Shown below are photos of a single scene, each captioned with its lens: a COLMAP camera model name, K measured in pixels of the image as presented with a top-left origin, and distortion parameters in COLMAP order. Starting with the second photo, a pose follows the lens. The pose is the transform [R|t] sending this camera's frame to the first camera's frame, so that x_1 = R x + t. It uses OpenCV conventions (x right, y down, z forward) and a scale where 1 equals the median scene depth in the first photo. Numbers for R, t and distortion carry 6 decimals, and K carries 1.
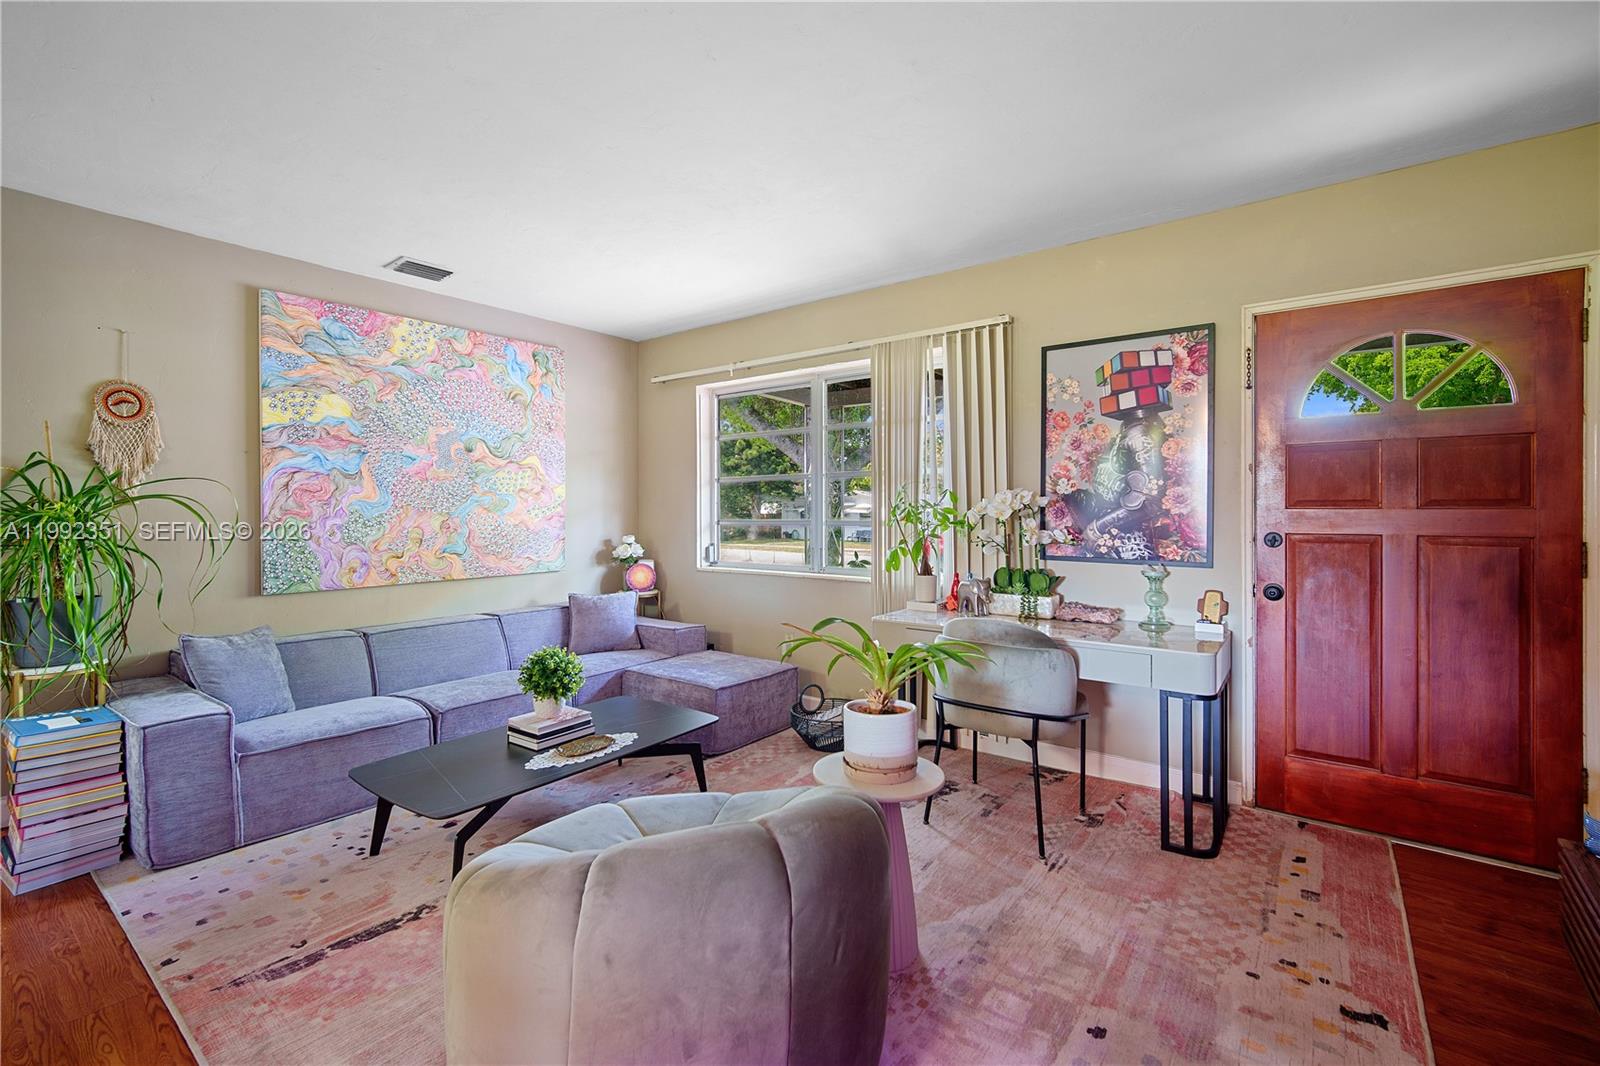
lens RADIAL K [[709.2, 0, 791.8], [0, 709.2, 507.1], [0, 0, 1]] dist [-0.003555, 0.001907]
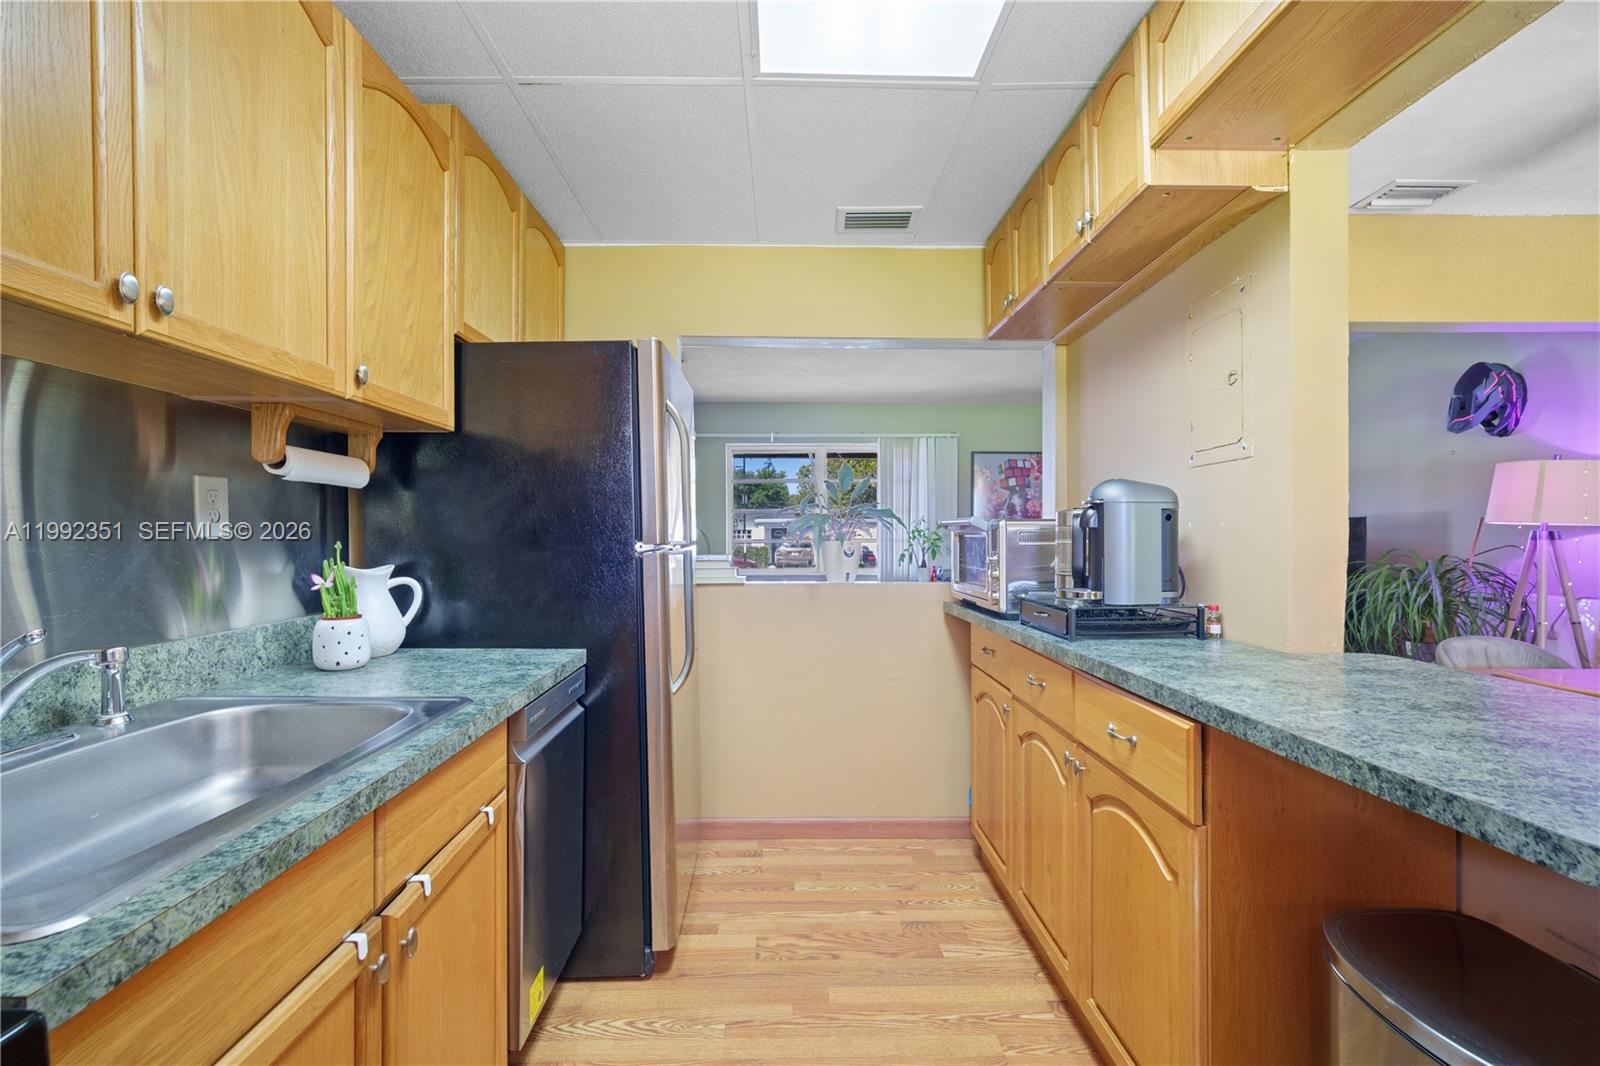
lens RADIAL K [[709.2, 0, 799.3], [0, 709.2, 536.0], [0, 0, 1]] dist [-0.003555, 0.001907]
pose [[0.782771, 0.001300, 0.622309, -1.262645], [-0.005993, 0.999967, 0.005449, 0.006204], [-0.622282, -0.007995, 0.782753, -0.266069]]
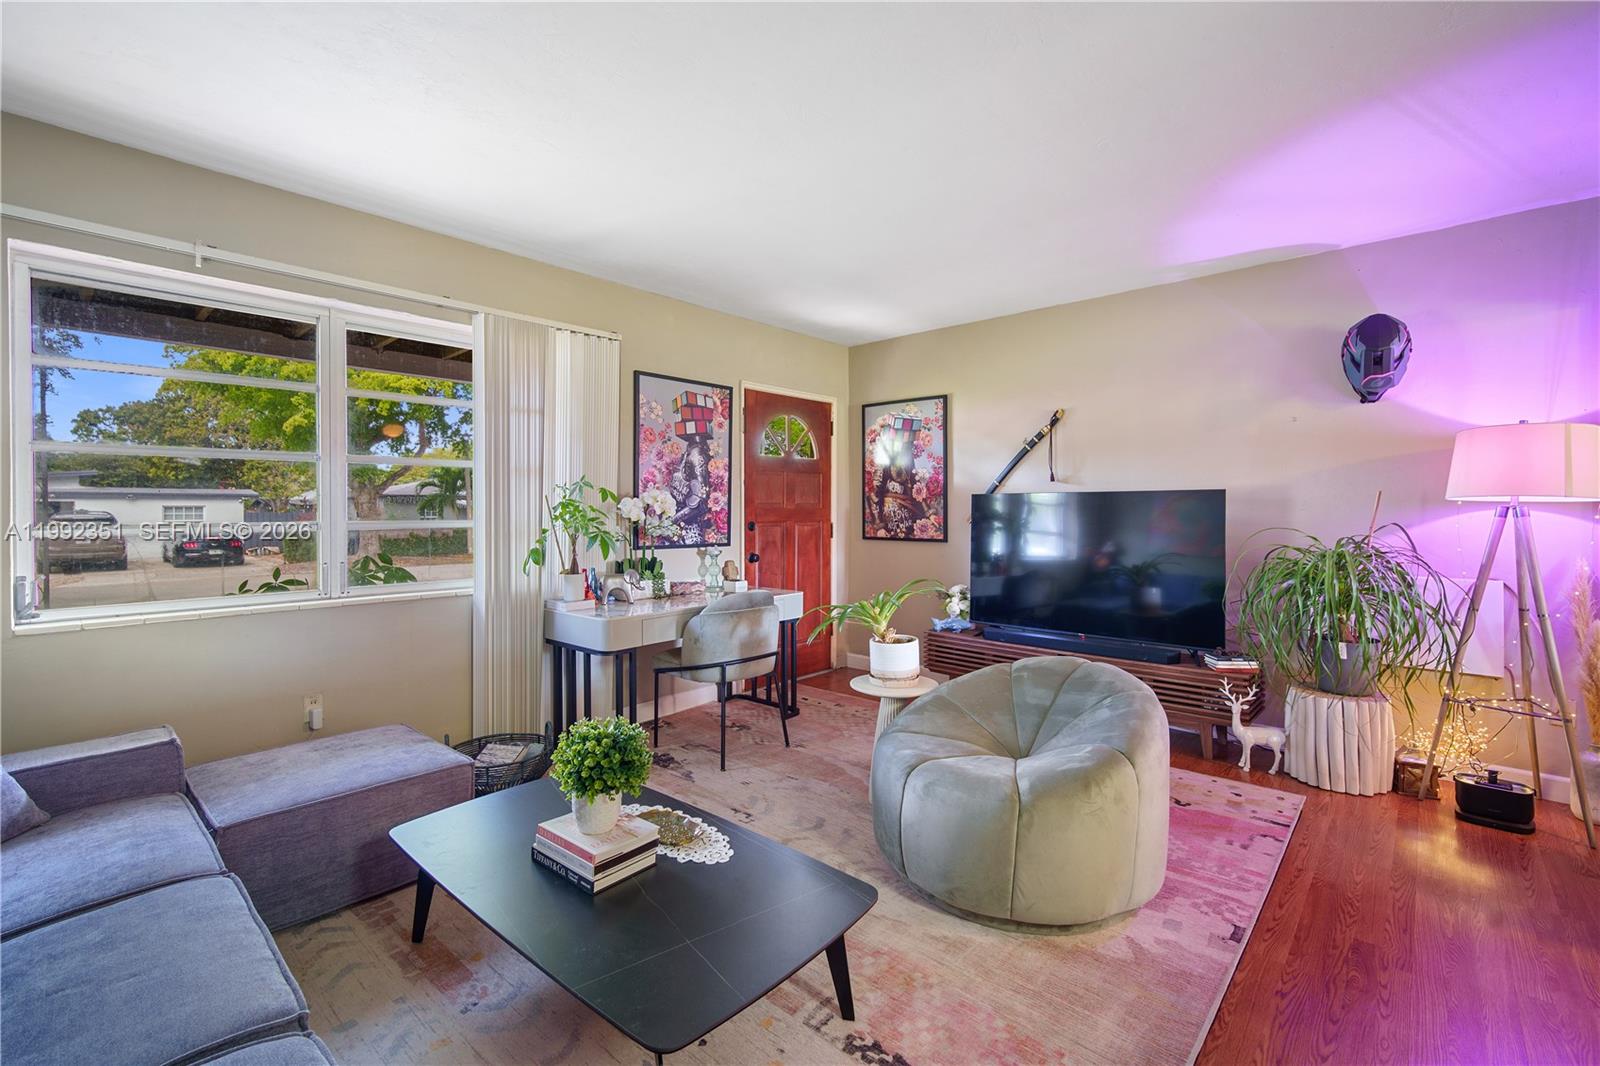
lens RADIAL K [[709.2, 0, 800.7], [0, 709.2, 509.8], [0, 0, 1]] dist [-0.003555, 0.001907]
pose [[0.064562, 0.000552, 0.997914, -0.798690], [-0.002578, 0.999997, -0.000386, 0.006540], [-0.997910, -0.002548, 0.064563, 0.640397]]
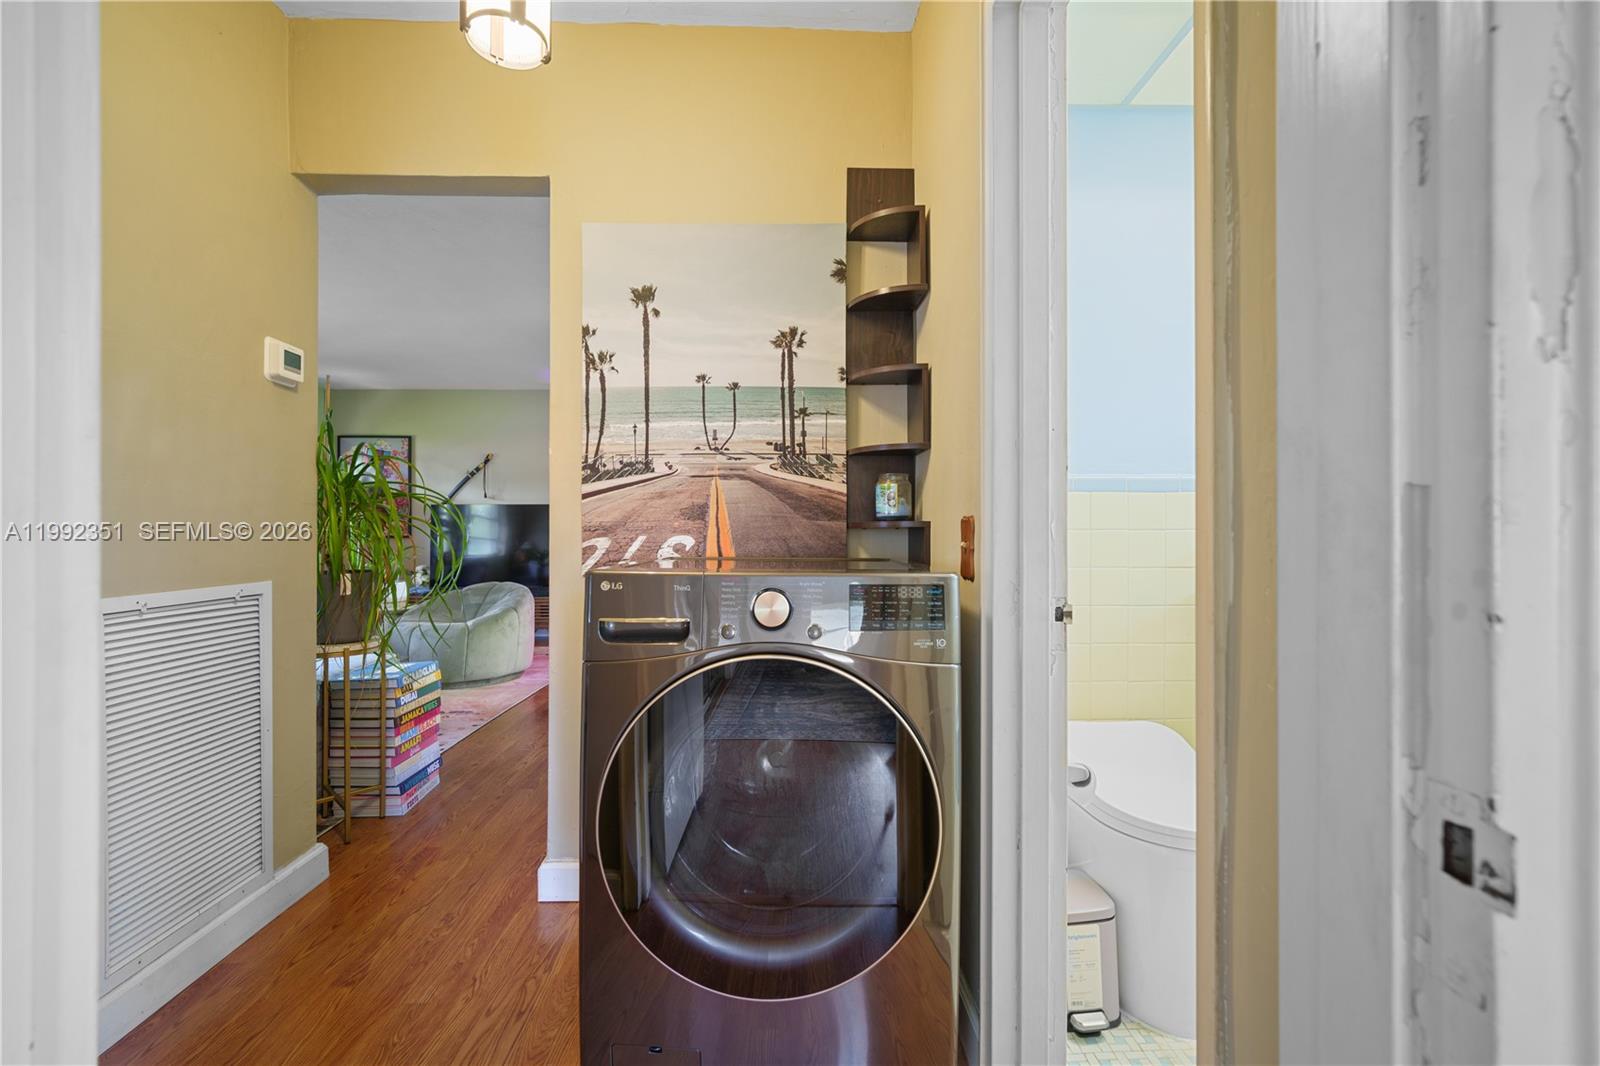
lens RADIAL K [[709.2, 0, 795.4], [0, 709.2, 530.2], [0, 0, 1]] dist [-0.003555, 0.001907]
pose [[-0.630669, 0.003558, 0.776044, -1.671924], [-0.001067, 0.999985, -0.005451, 0.059409], [-0.776051, -0.004266, -0.630656, 0.873214]]
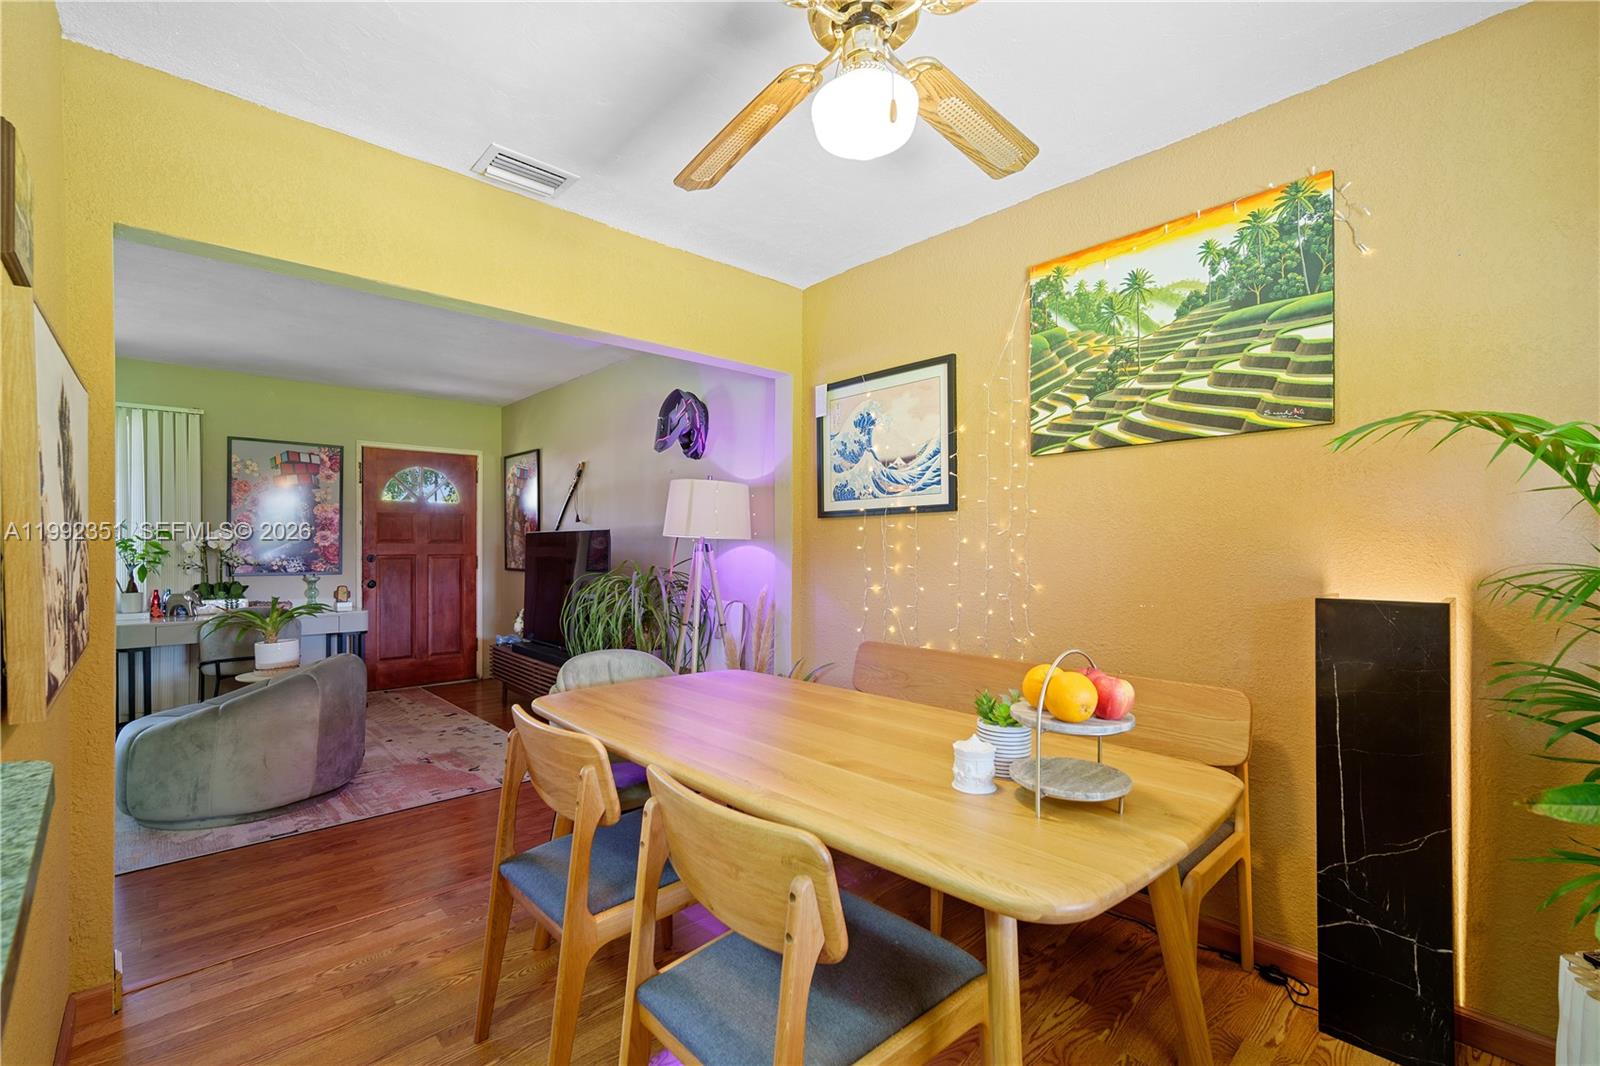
lens RADIAL K [[709.2, 0, 793.4], [0, 709.2, 552.2], [0, 0, 1]] dist [-0.003555, 0.001907]
pose [[0.160445, -0.008565, 0.987008, -0.940235], [-0.005852, 0.999937, 0.009629, 0.001085], [-0.987027, -0.007321, 0.160384, -0.436080]]
